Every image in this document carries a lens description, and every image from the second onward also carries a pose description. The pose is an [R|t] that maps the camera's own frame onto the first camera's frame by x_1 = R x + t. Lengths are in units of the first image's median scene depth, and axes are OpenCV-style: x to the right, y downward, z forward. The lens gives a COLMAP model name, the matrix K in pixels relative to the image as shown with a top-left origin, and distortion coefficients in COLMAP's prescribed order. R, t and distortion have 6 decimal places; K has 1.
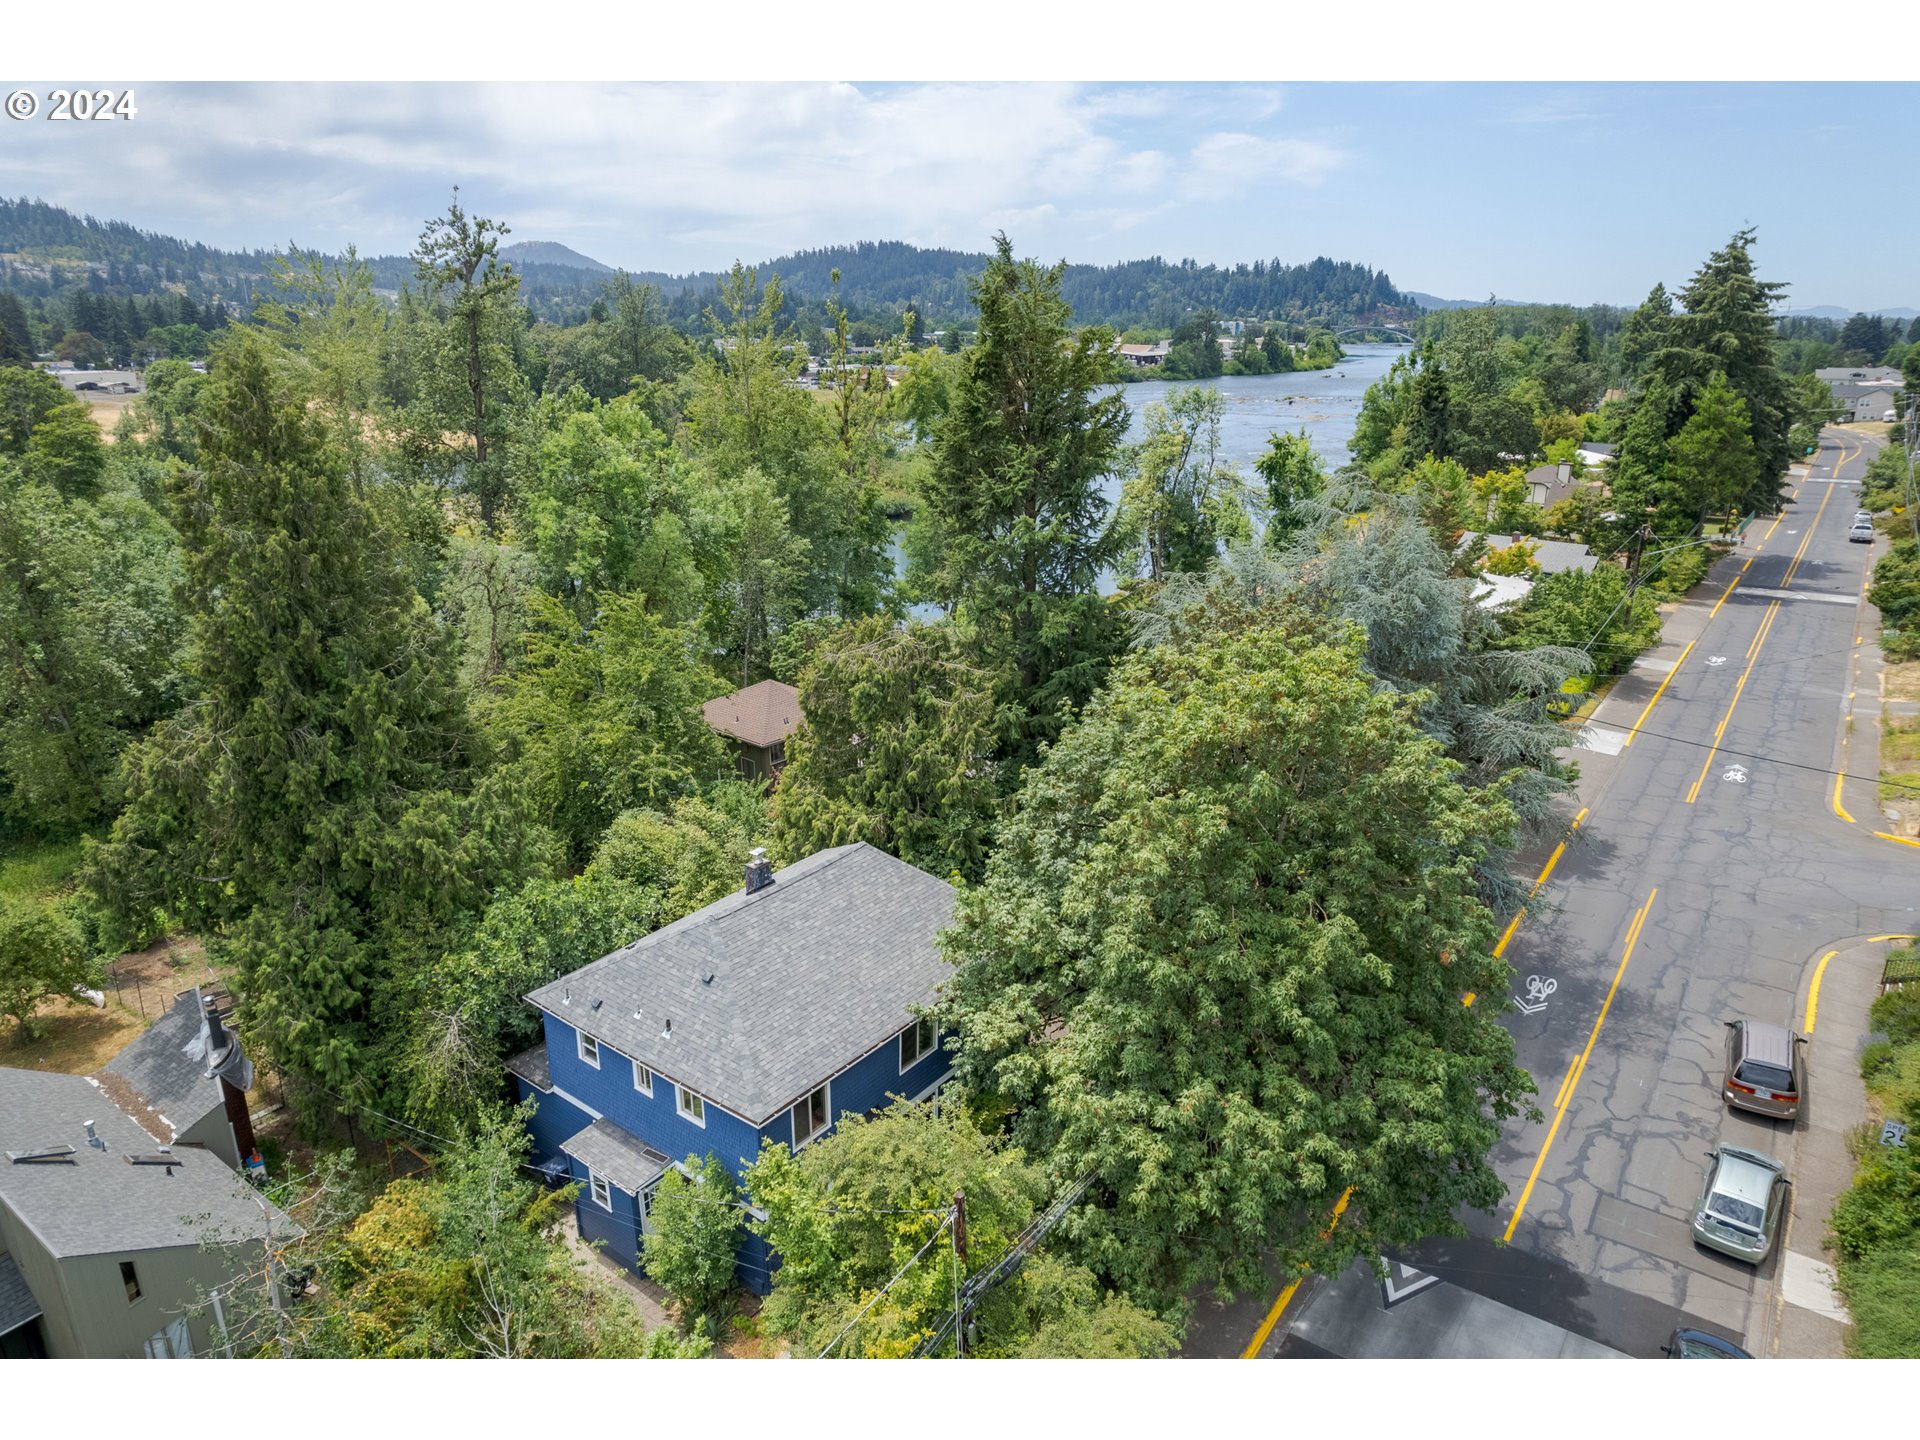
lens RADIAL K [[1106.3, 0, 962.2], [0, 1106.3, 761.2], [0, 0, 1]] dist [-0.026905, 0.001568]
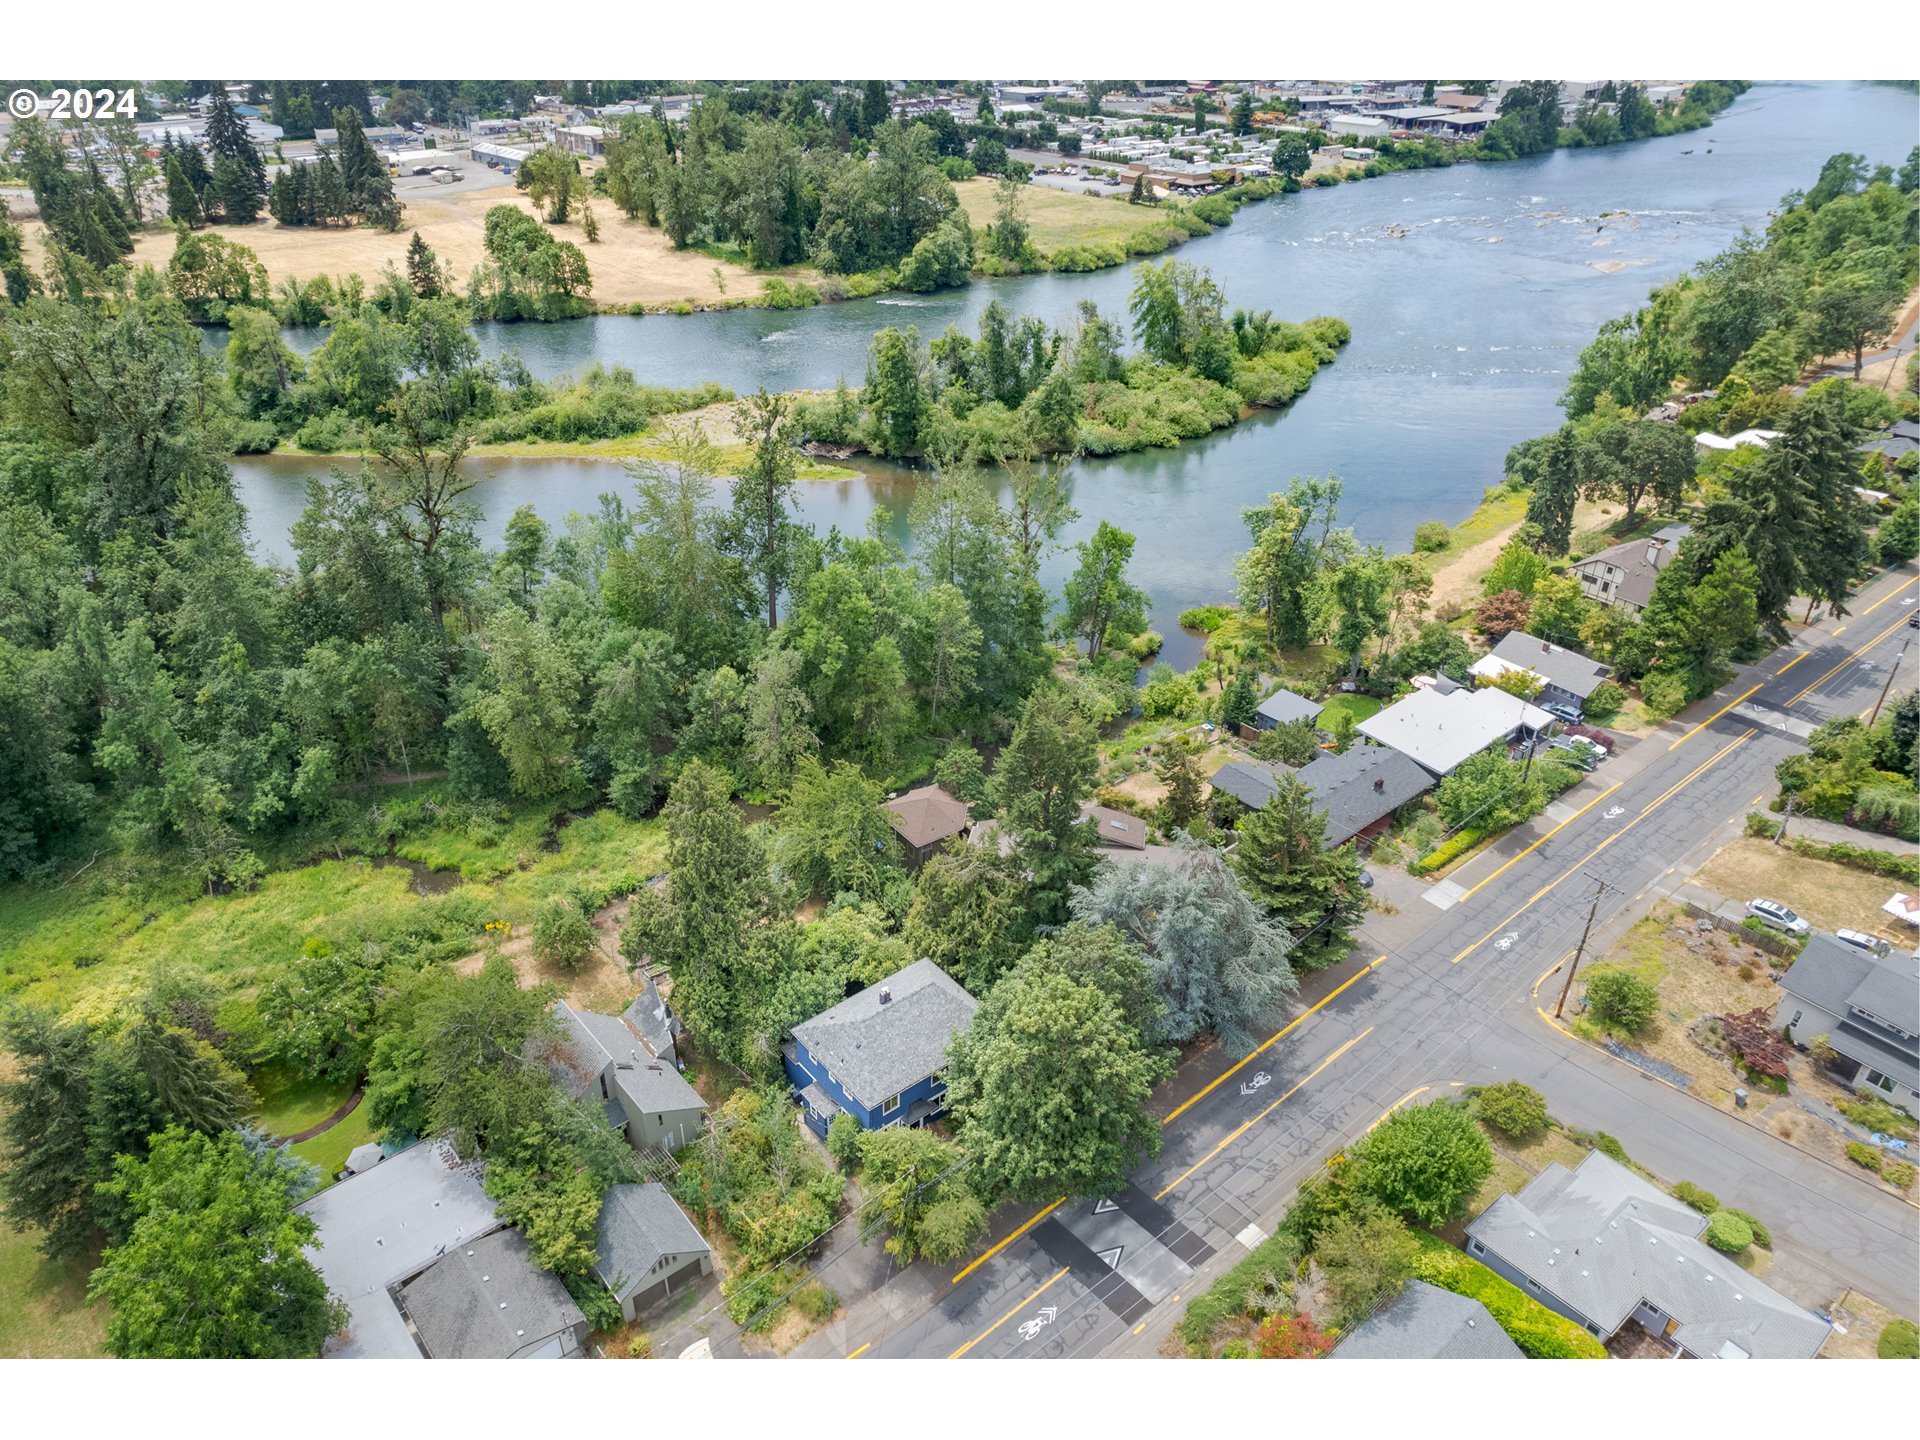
lens RADIAL K [[1106.3, 0, 962.2], [0, 1106.3, 761.2], [0, 0, 1]] dist [-0.026905, 0.001568]
pose [[0.973047, 0.126014, -0.193131, 0.357120], [-0.085341, 0.974808, 0.206072, -0.851818], [0.214233, -0.184036, 0.959289, -1.108087]]
